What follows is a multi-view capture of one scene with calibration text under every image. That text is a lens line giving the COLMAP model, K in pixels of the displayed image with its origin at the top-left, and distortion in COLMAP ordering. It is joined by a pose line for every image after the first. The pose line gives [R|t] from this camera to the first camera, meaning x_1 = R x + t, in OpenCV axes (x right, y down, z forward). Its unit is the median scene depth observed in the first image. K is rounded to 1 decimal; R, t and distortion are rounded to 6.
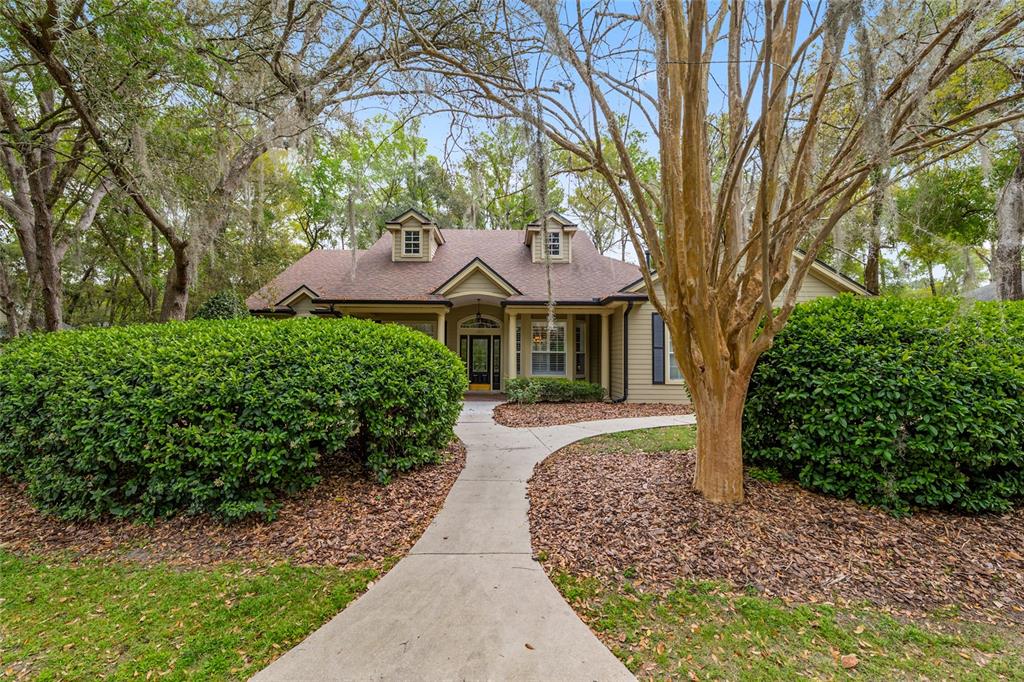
lens RADIAL K [[431.2, 0, 510.3], [0, 431.2, 344.2], [0, 0, 1]] dist [0.000340, -0.000128]
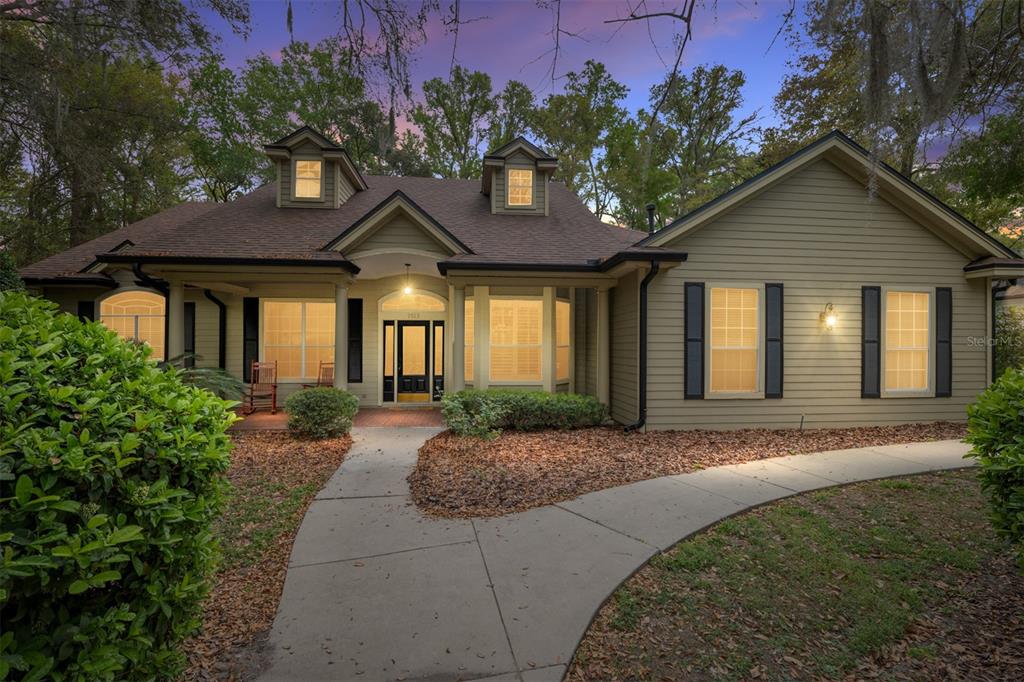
lens RADIAL K [[436.4, 0, 516.7], [0, 436.4, 338.9], [0, 0, 1]] dist [-0.005828, -0.000221]
pose [[0.995468, -0.000923, 0.095089, 0.029091], [-0.000399, 0.999904, 0.013879, -0.001572], [-0.095093, -0.013854, 0.995372, 0.362779]]
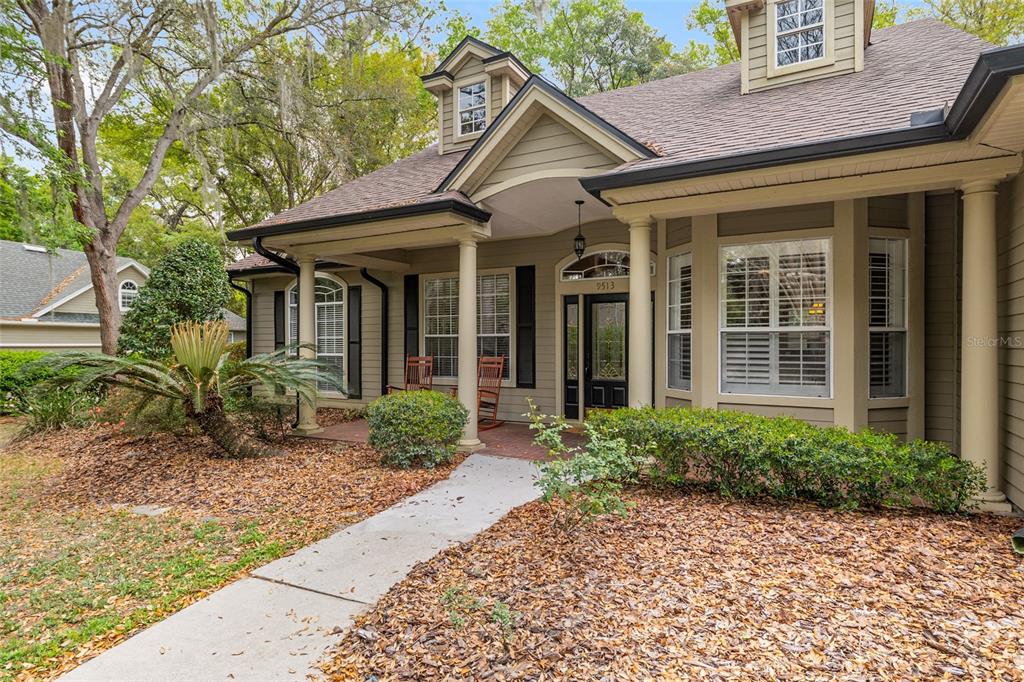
lens RADIAL K [[566.3, 0, 512.0], [0, 566.3, 341.0], [0, 0, 1]] dist [0.003123, 0.001025]
pose [[0.871155, -0.009799, -0.490910, 0.140648], [0.018861, 0.999731, 0.013515, 0.019458], [0.490645, -0.021033, 0.871106, 0.549458]]
